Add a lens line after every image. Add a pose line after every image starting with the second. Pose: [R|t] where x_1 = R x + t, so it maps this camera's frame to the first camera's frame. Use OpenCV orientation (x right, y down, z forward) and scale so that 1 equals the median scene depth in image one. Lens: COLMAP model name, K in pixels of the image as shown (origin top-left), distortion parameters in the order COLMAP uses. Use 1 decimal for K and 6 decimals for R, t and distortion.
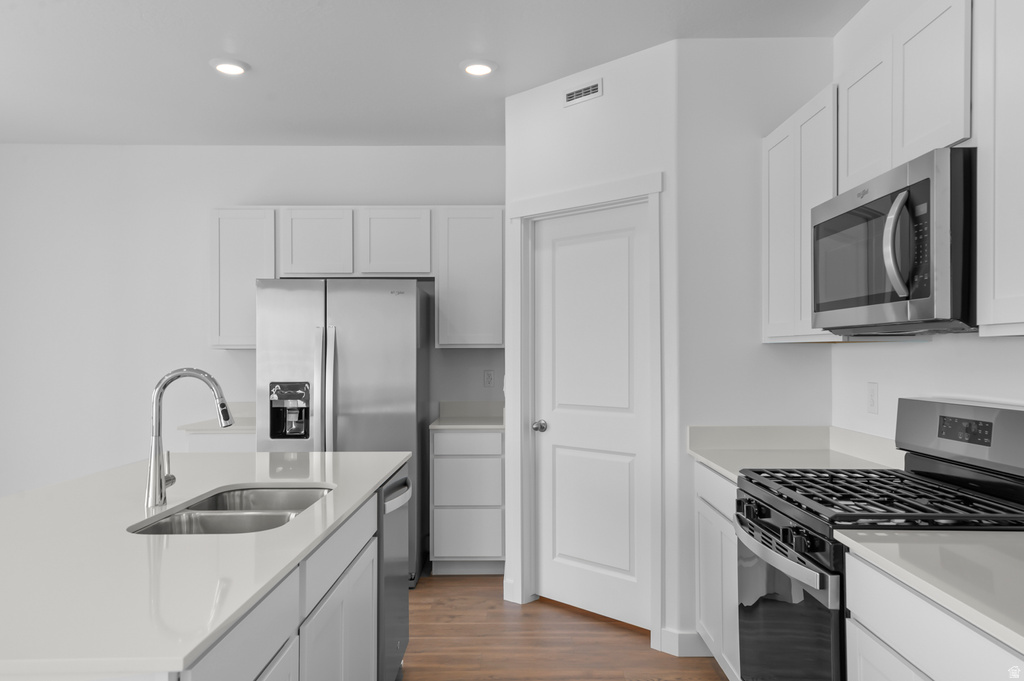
lens RADIAL K [[756.6, 0, 521.3], [0, 756.6, 343.0], [0, 0, 1]] dist [0.033584, -0.000917]
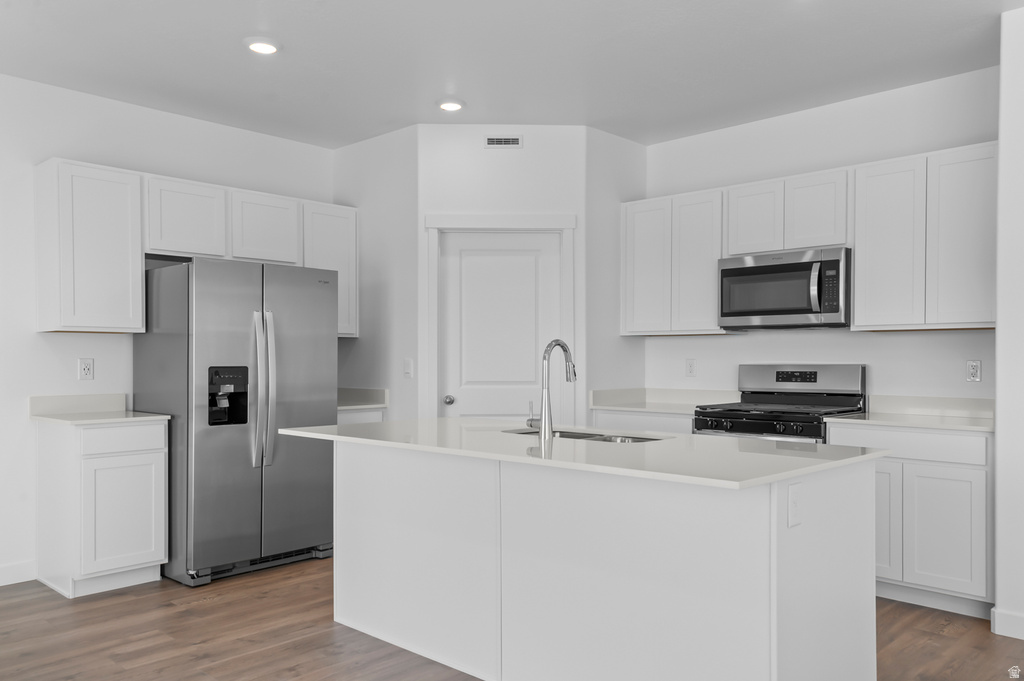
lens RADIAL K [[797.4, 0, 518.8], [0, 797.4, 363.8], [0, 0, 1]] dist [0.051484, -0.001838]
pose [[0.681366, -0.001360, 0.731942, -0.861080], [-0.010587, 0.999875, 0.011713, 0.034501], [-0.731866, -0.015729, 0.681267, 0.034364]]
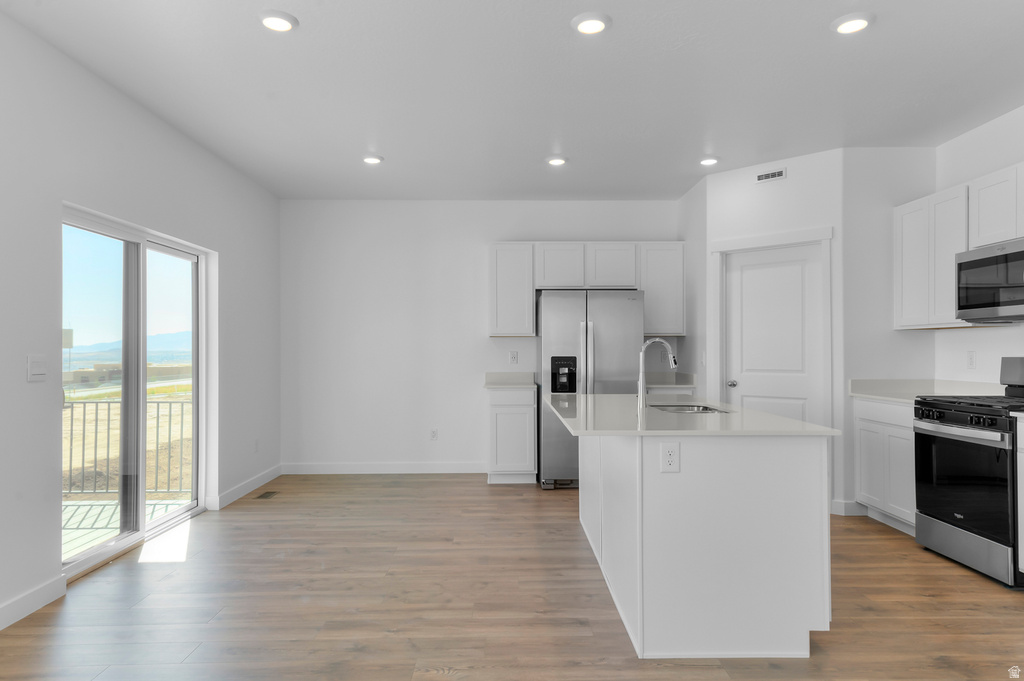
lens RADIAL K [[663.6, 0, 518.5], [0, 663.6, 344.6], [0, 0, 1]] dist [0.028755, -0.006250]
pose [[0.999649, 0.001099, 0.026467, -0.465902], [-0.001154, 0.999997, 0.002056, 0.026241], [-0.026464, -0.002085, 0.999648, -0.385377]]
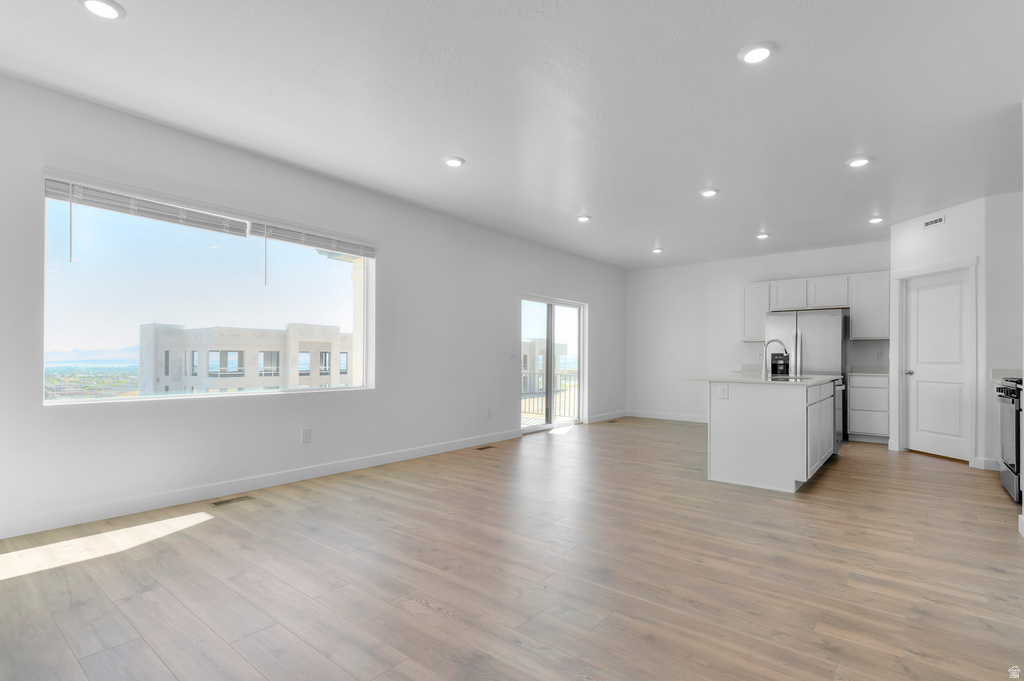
lens RADIAL K [[497.1, 0, 506.2], [0, 497.1, 355.2], [0, 0, 1]] dist [0.009485, -0.004612]
pose [[0.772291, 0.004465, -0.635253, 0.041900], [-0.001271, 0.999984, 0.005483, 0.053751], [0.635268, -0.003427, 0.772284, -0.892397]]
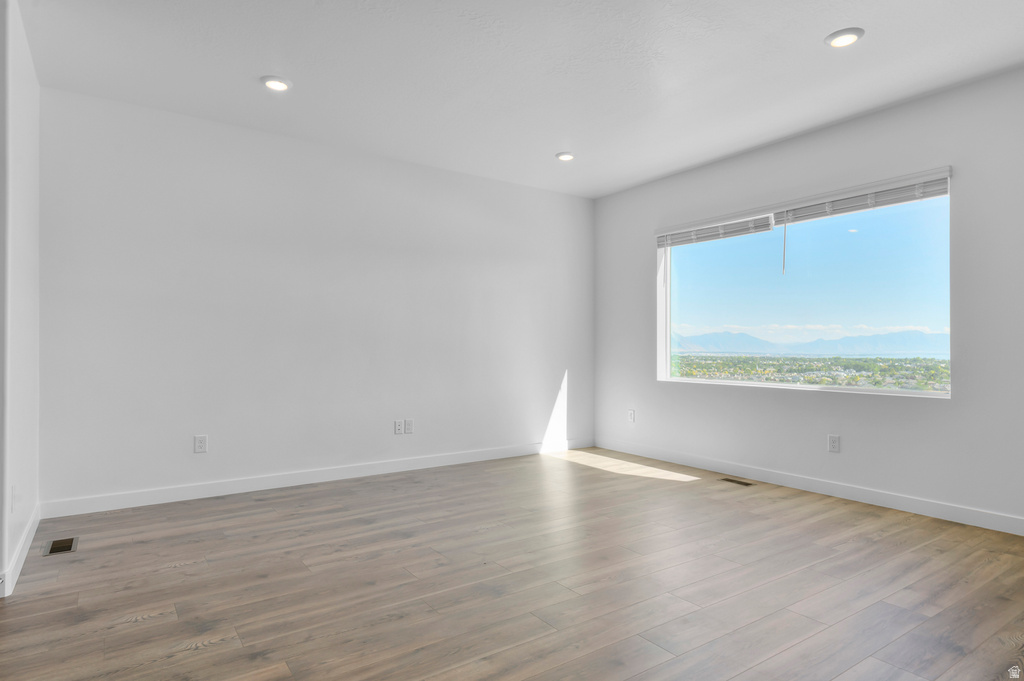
lens RADIAL K [[579.6, 0, 517.8], [0, 579.6, 342.9], [0, 0, 1]] dist [0.008348, -0.000060]
pose [[-0.819946, -0.005118, -0.572418, 0.172122], [0.006738, 0.999804, -0.018591, 0.097874], [0.572401, -0.019100, -0.819751, 2.302375]]
